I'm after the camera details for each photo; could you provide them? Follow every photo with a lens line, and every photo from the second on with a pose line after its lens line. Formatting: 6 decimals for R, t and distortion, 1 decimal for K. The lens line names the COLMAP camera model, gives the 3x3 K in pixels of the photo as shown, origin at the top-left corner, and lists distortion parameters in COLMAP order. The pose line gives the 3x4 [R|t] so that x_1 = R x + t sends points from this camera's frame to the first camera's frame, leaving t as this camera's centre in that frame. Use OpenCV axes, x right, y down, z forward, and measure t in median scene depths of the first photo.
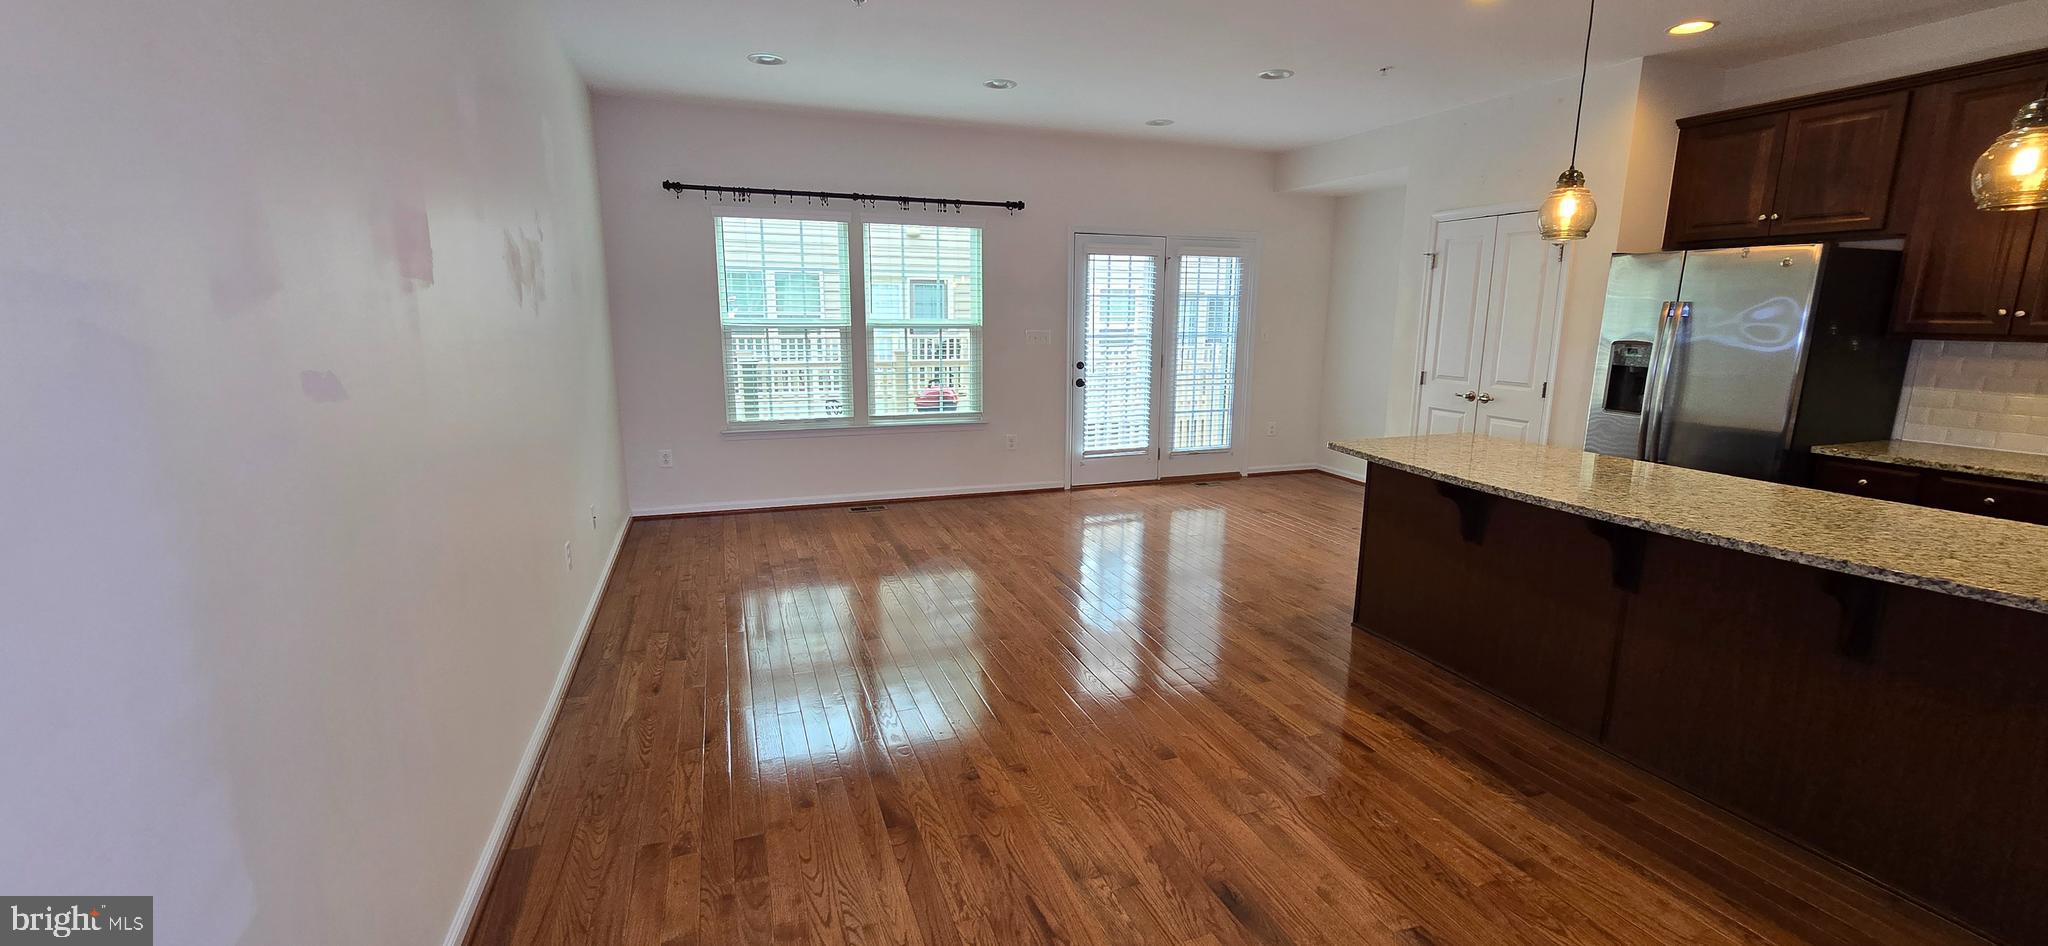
lens RADIAL K [[834.4, 0, 1035.6], [0, 834.4, 479.7], [0, 0, 1]] dist [-0.004020, -0.000032]
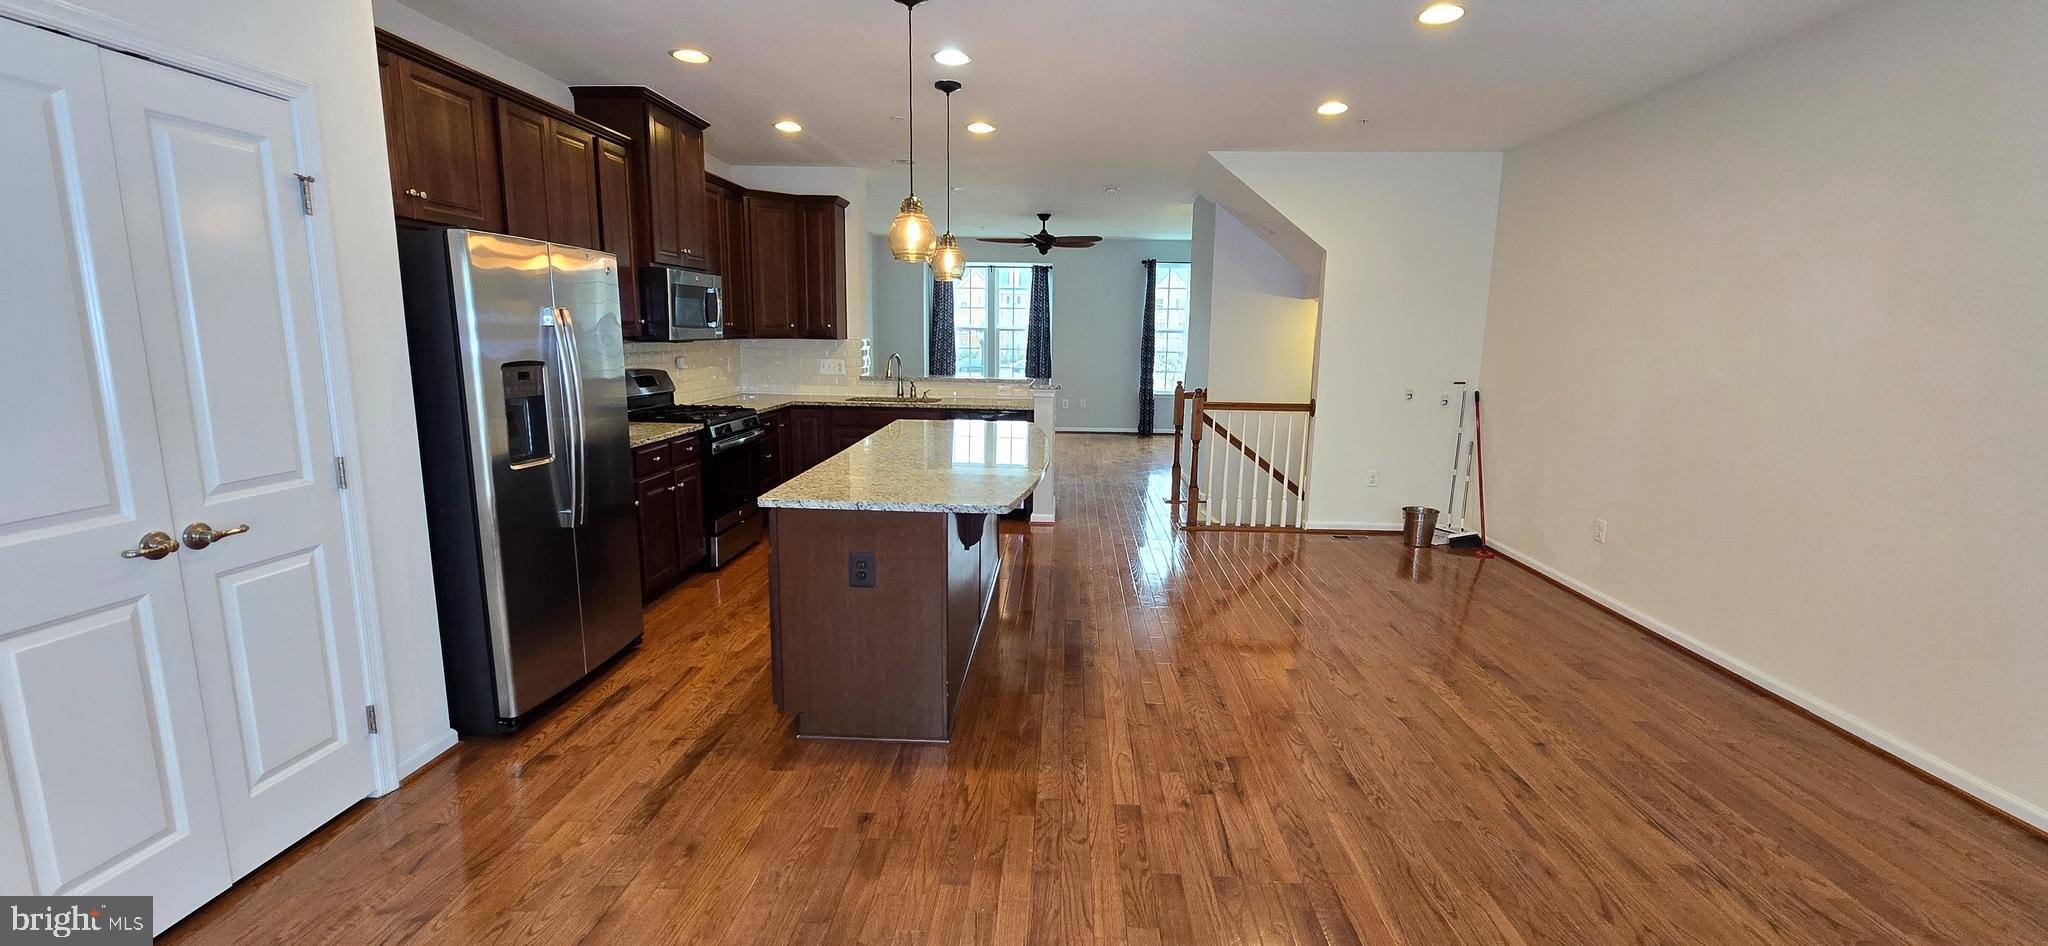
lens RADIAL K [[838.9, 0, 1034.3], [0, 838.9, 474.8], [0, 0, 1]] dist [-0.002945, -0.000290]
pose [[-0.922492, -0.089775, 0.375432, 0.030198], [0.051898, 0.934906, 0.351080, -0.207549], [-0.382512, 0.343352, -0.857784, 1.009737]]
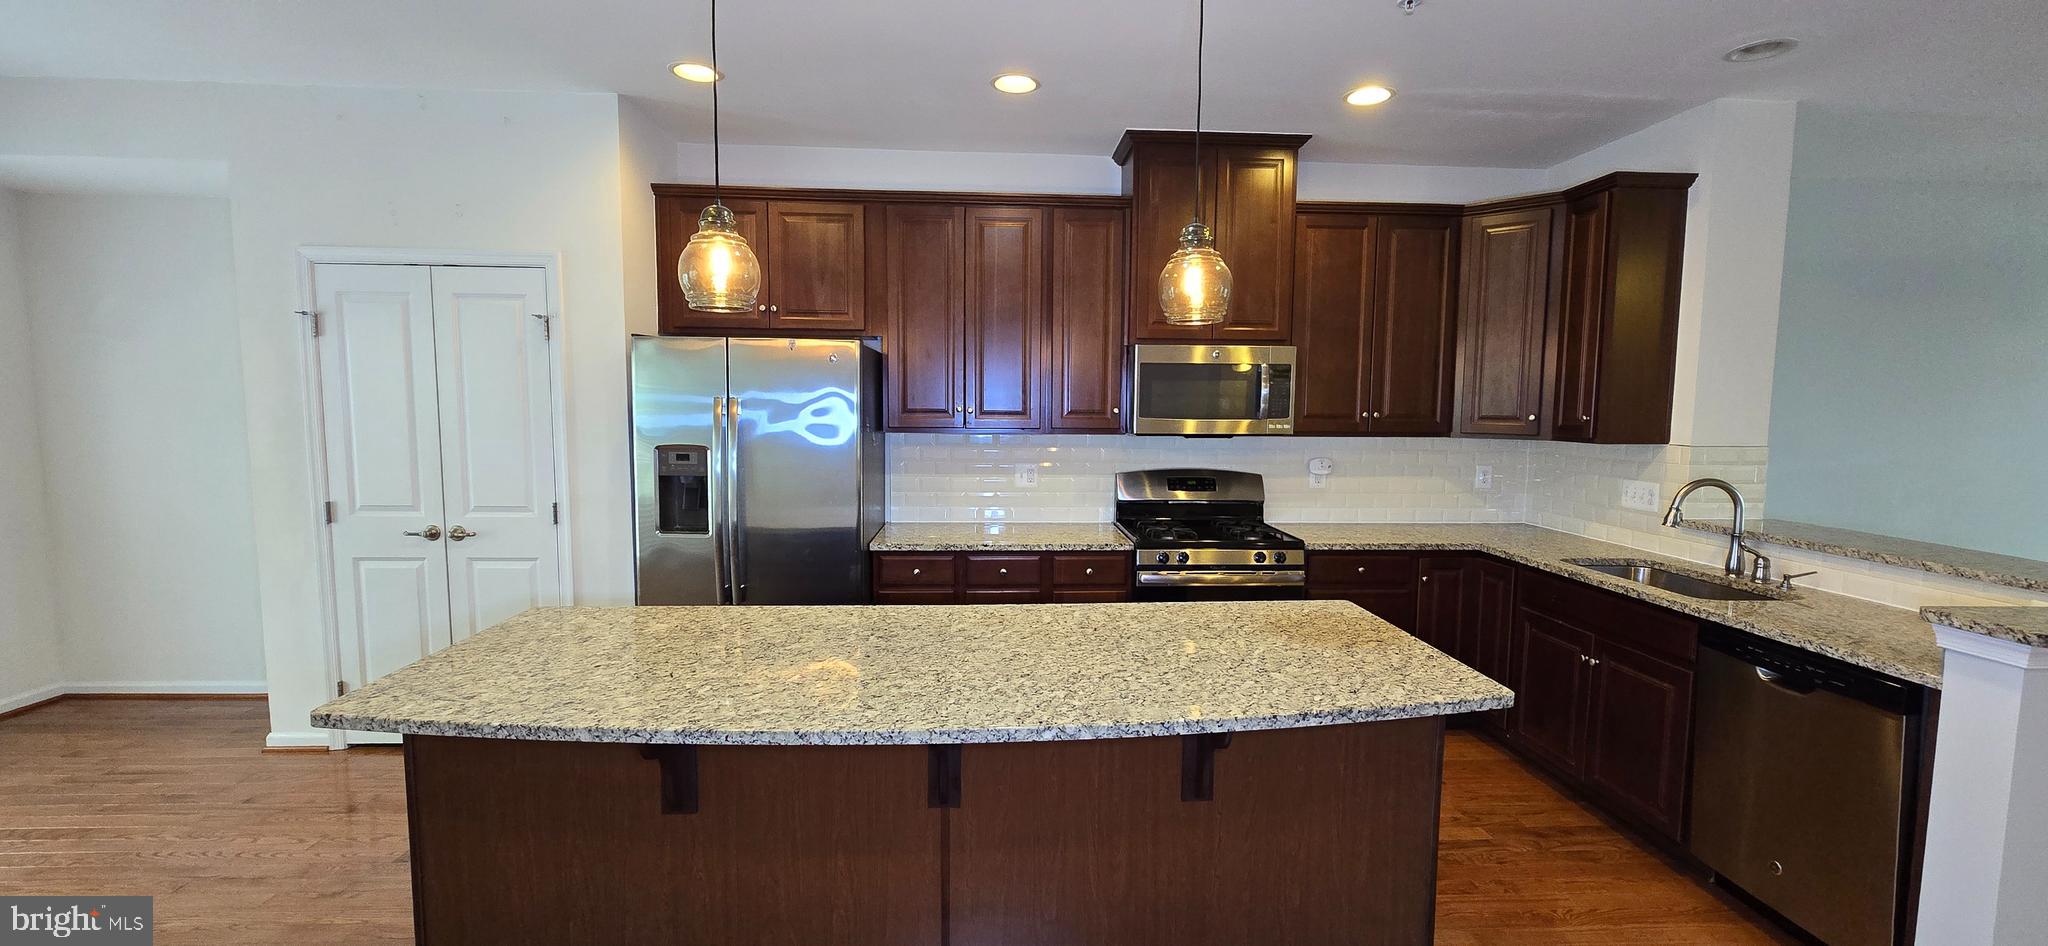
lens RADIAL K [[838.9, 0, 1034.3], [0, 838.9, 474.8], [0, 0, 1]] dist [-0.002945, -0.000290]
pose [[0.294844, -0.087998, 0.951485, 0.033518], [0.182072, 0.982681, 0.034463, -0.071522], [-0.938039, 0.163077, 0.305760, 0.301911]]
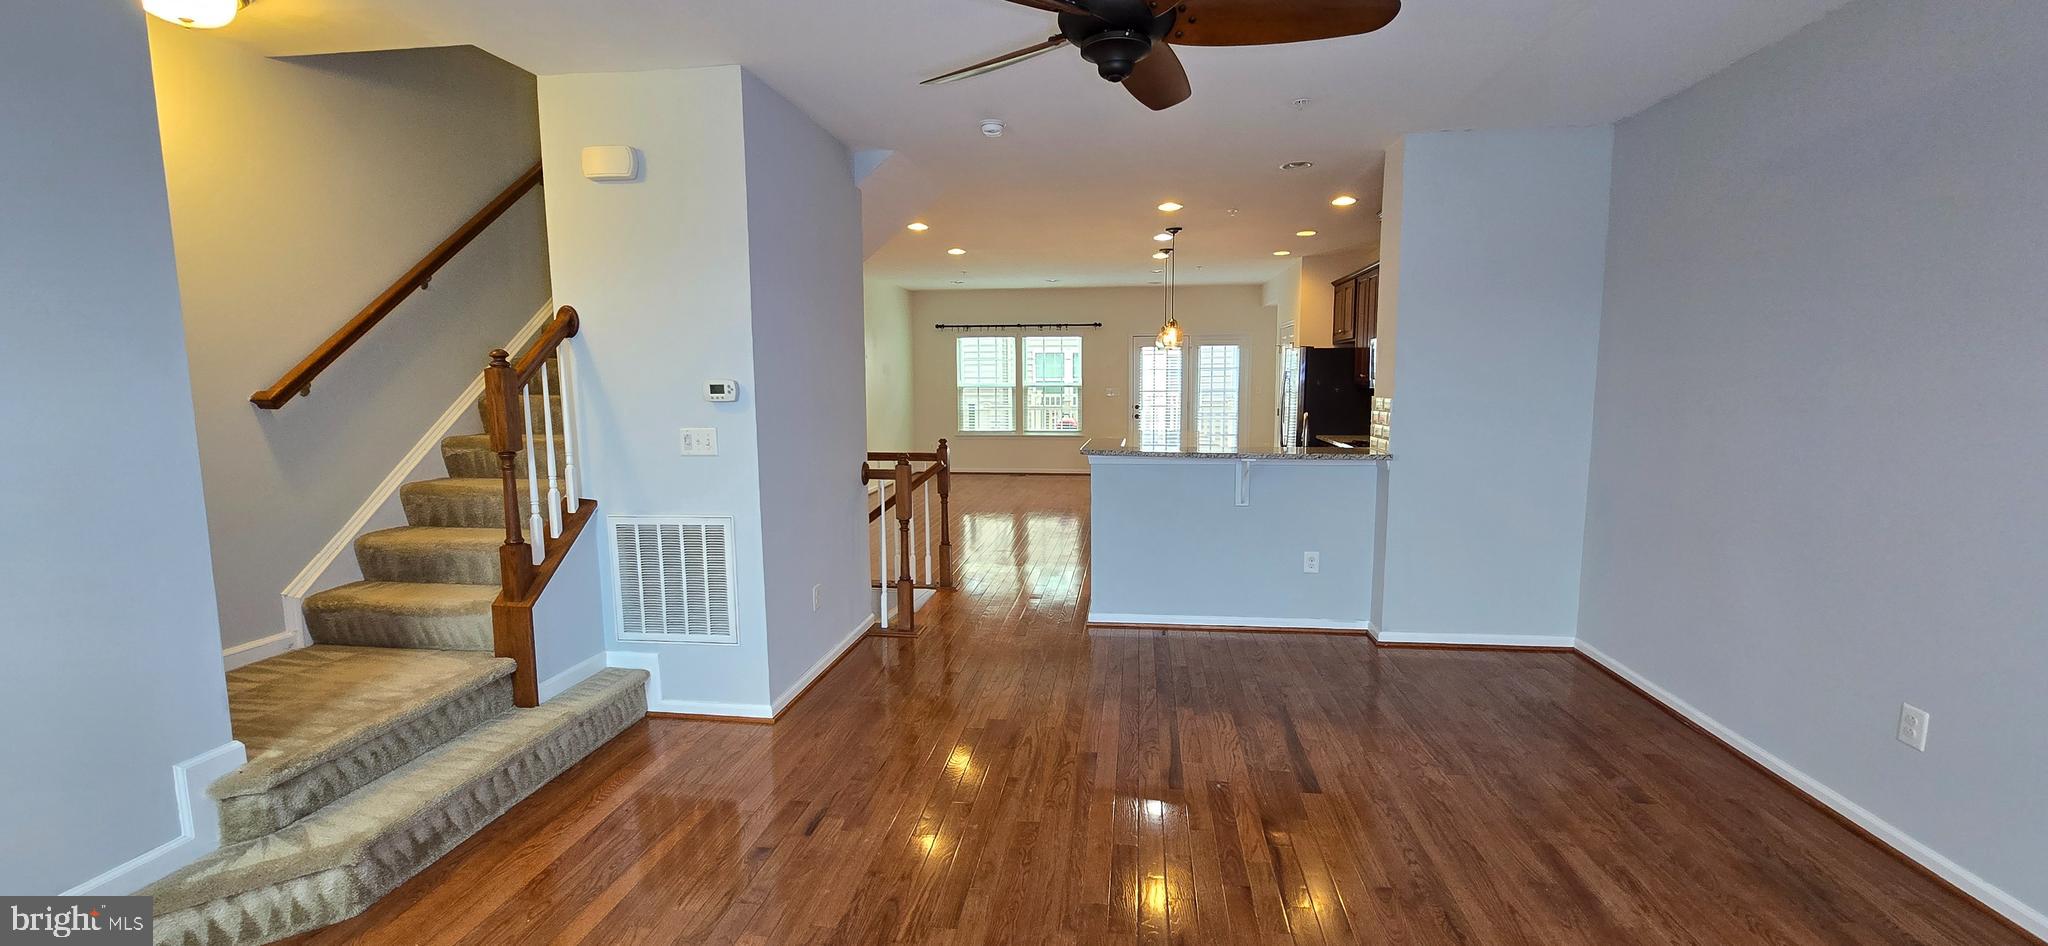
lens RADIAL K [[834.4, 0, 1035.6], [0, 834.4, 479.7], [0, 0, 1]] dist [-0.004020, -0.000032]
pose [[0.890518, 0.043774, -0.452837, 0.764549], [-0.077051, 0.995493, -0.055291, 0.155069], [0.448375, 0.084129, 0.889877, -0.792801]]
